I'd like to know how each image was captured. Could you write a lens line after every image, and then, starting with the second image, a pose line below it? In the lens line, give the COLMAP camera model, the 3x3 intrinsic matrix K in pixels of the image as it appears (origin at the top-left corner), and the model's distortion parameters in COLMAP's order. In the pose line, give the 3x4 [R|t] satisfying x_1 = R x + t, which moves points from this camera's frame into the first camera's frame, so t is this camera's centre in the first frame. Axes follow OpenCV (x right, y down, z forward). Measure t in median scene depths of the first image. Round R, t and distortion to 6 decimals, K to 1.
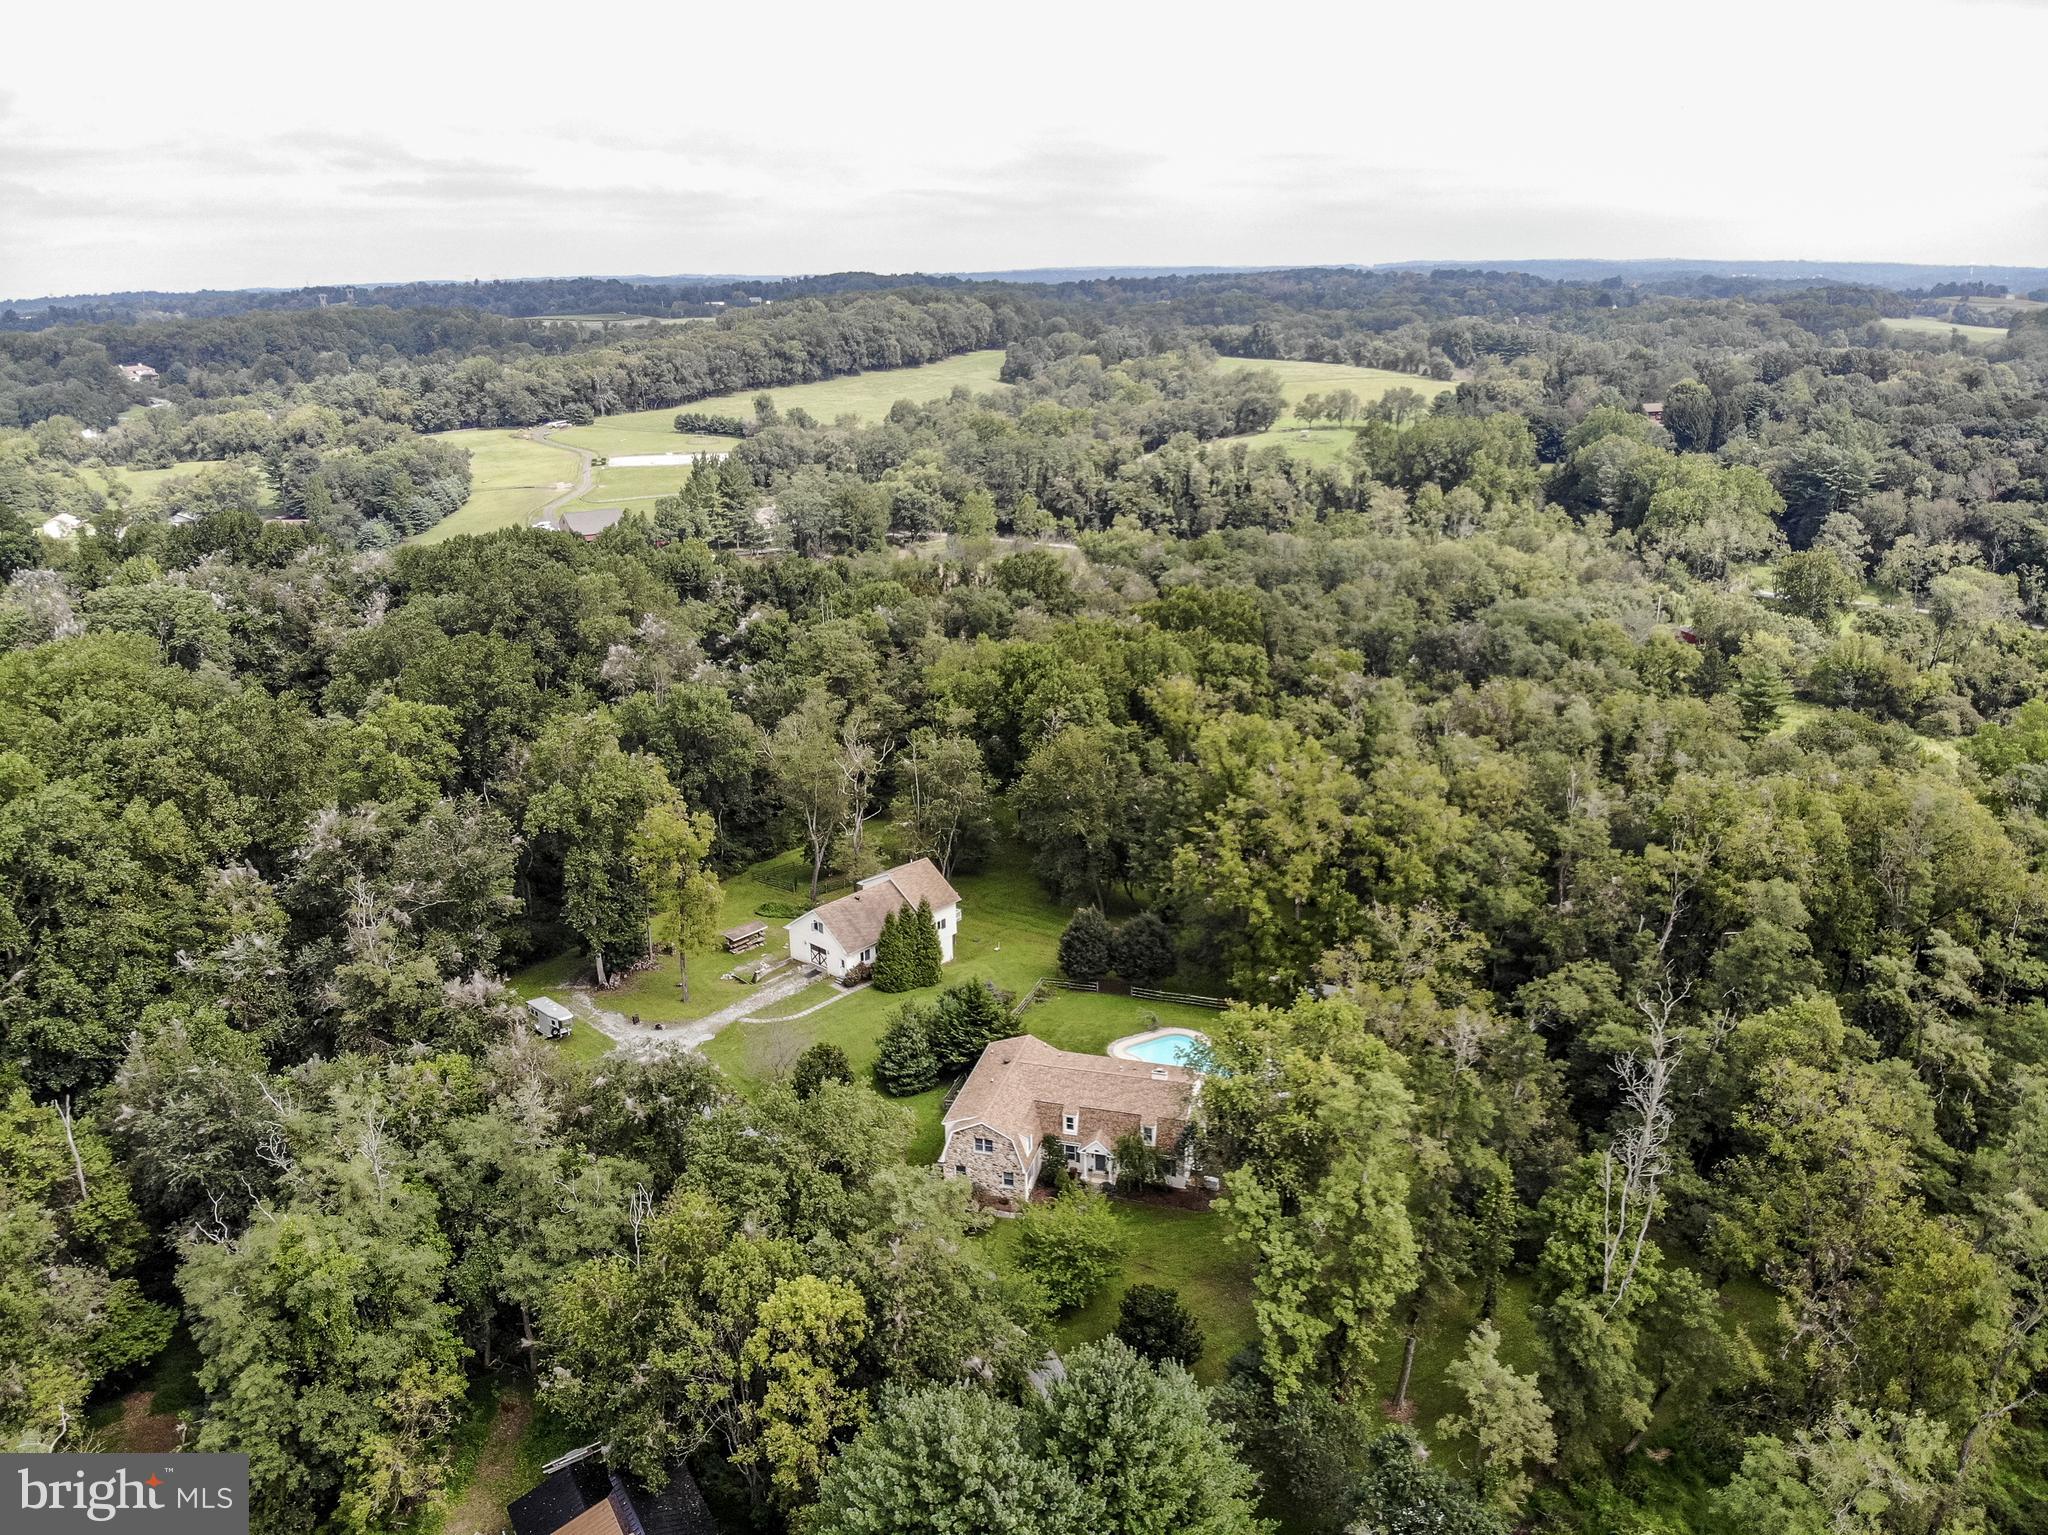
lens RADIAL K [[1539.8, 0, 1024.0], [0, 1539.8, 767.5], [0, 0, 1]] dist [0.295432, -0.668387]
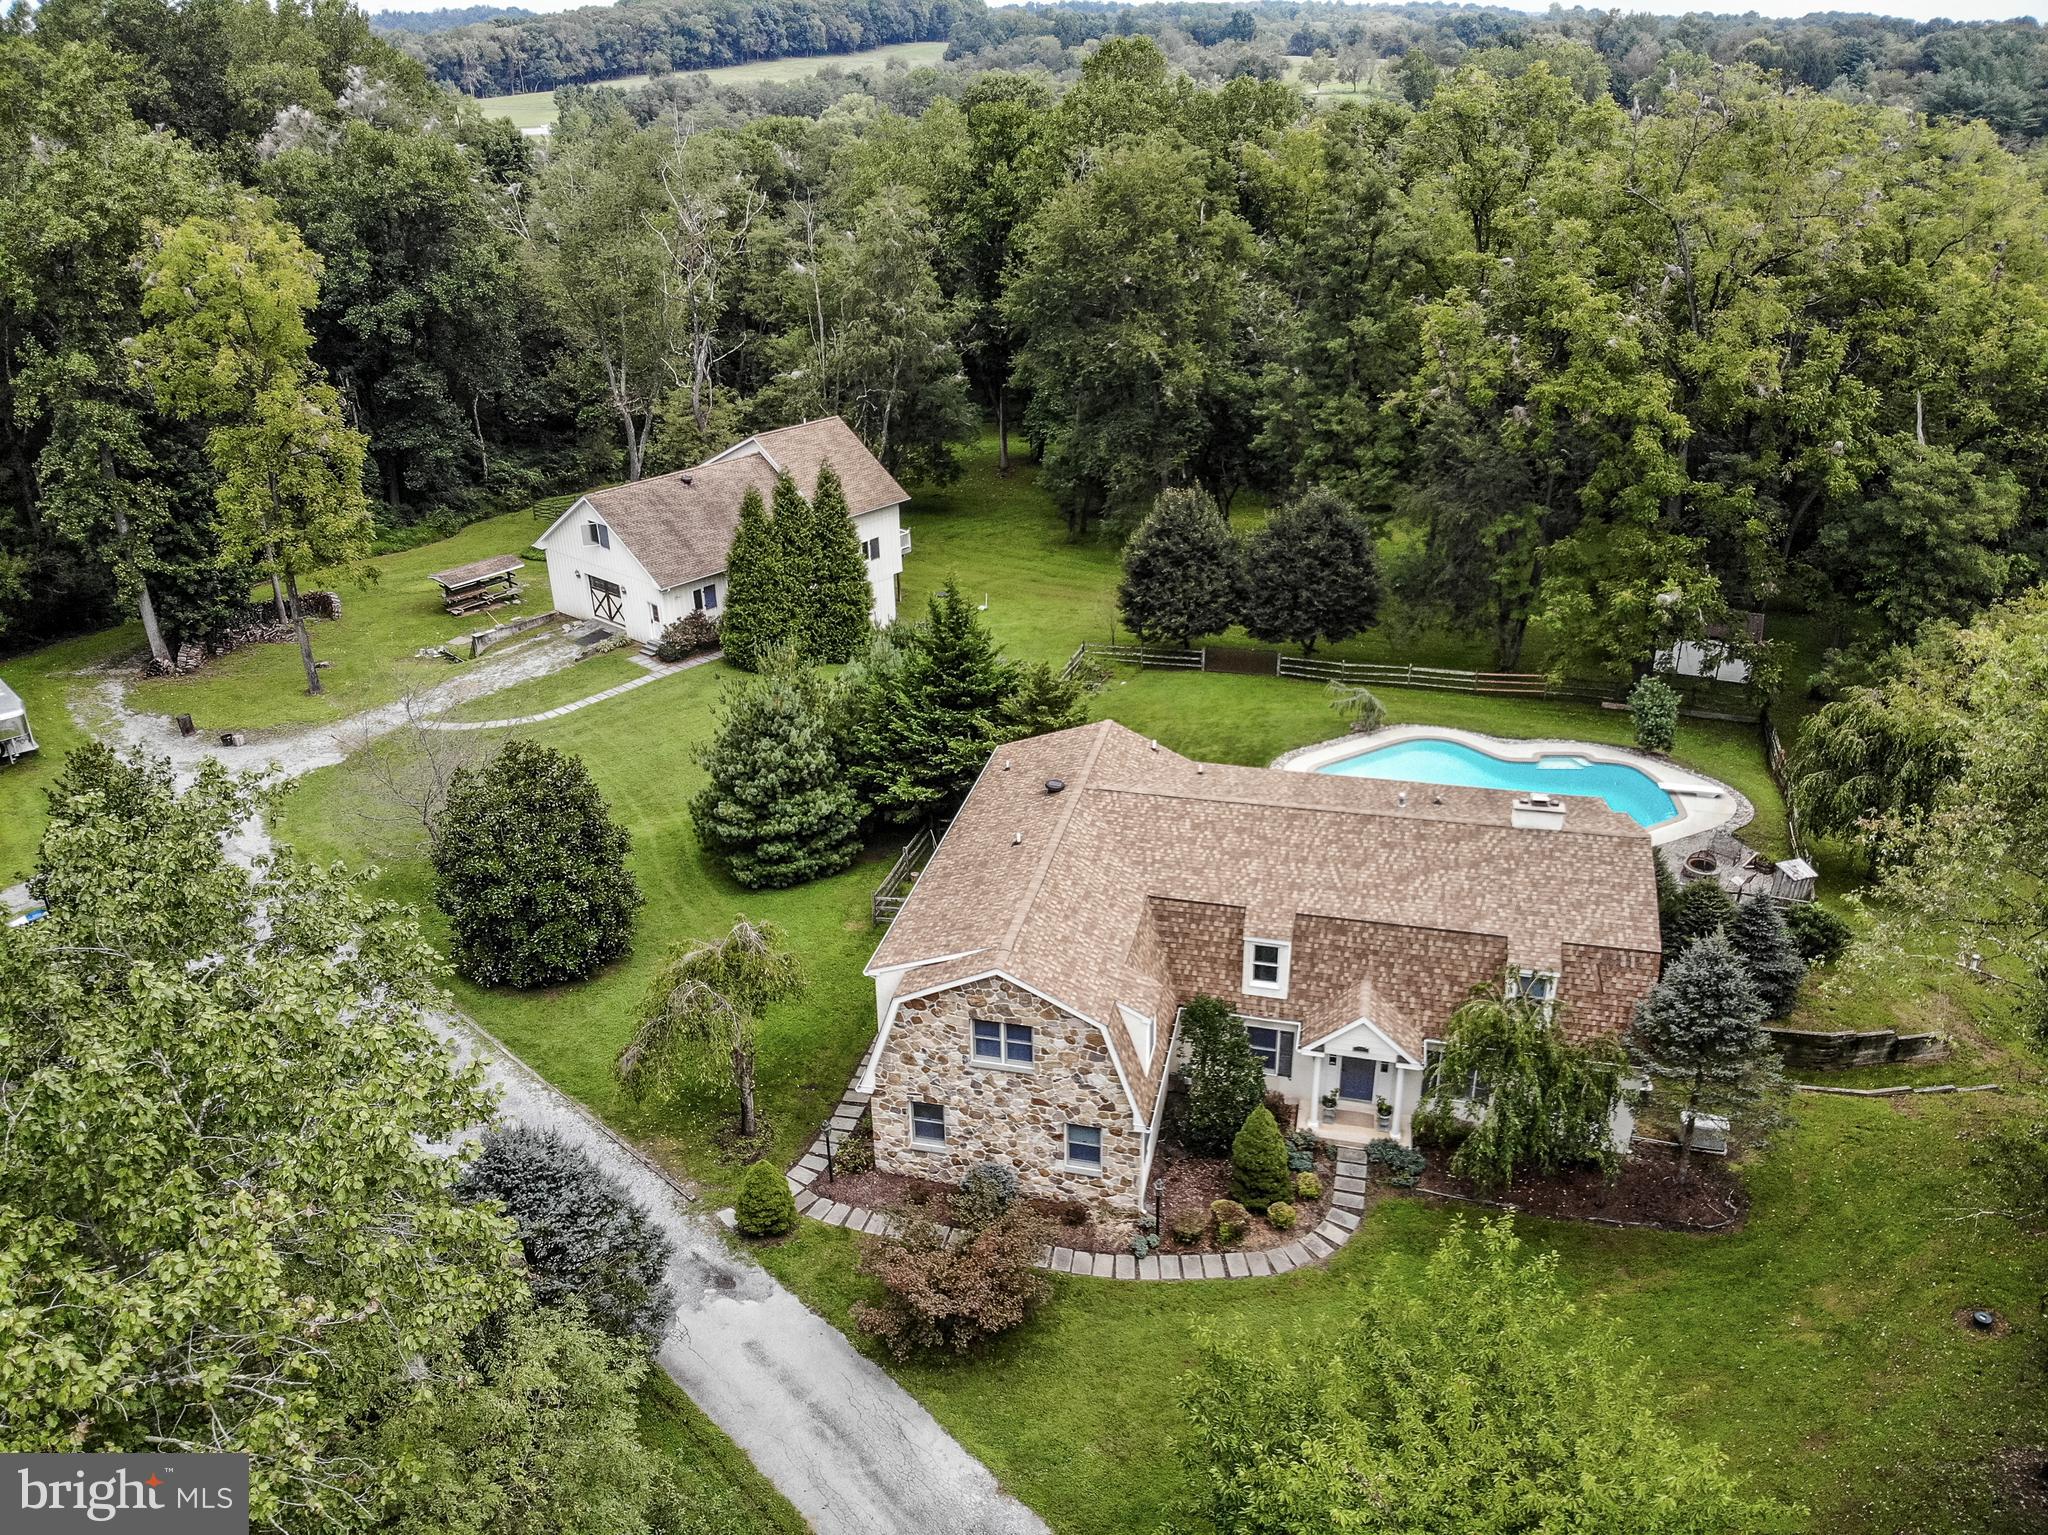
lens RADIAL K [[1539.8, 0, 1024.0], [0, 1539.8, 767.5], [0, 0, 1]] dist [0.295432, -0.668387]
pose [[0.999411, -0.014561, 0.031059, -0.023300], [0.010355, 0.991260, 0.131518, 0.115479], [-0.032702, -0.131119, 0.990827, 0.547595]]
